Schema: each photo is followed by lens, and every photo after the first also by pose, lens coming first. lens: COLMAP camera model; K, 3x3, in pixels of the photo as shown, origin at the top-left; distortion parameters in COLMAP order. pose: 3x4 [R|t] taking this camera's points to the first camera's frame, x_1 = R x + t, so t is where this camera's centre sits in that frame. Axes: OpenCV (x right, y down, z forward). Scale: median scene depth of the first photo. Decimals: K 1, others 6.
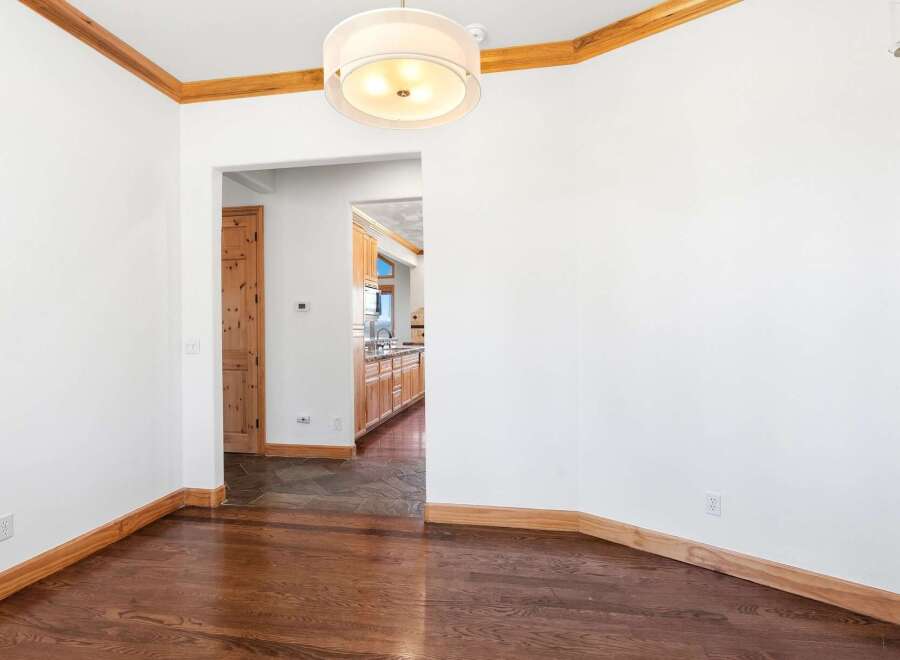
lens RADIAL K [[458.8, 0, 451.3], [0, 458.8, 327.1], [0, 0, 1]] dist [-0.011915, 0.003944]
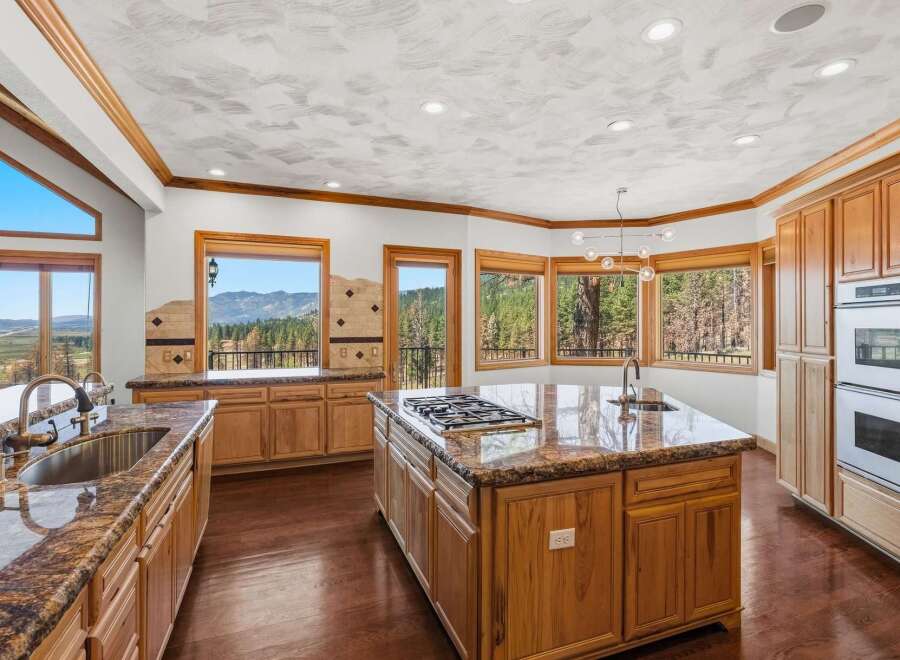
lens RADIAL K [[458.8, 0, 450.5], [0, 458.8, 326.8], [0, 0, 1]] dist [-0.011915, 0.003944]
pose [[0.861856, 0.006263, 0.507115, -0.057072], [-0.002505, 0.999964, -0.008093, -0.013106], [-0.507147, 0.005705, 0.861841, 0.451675]]
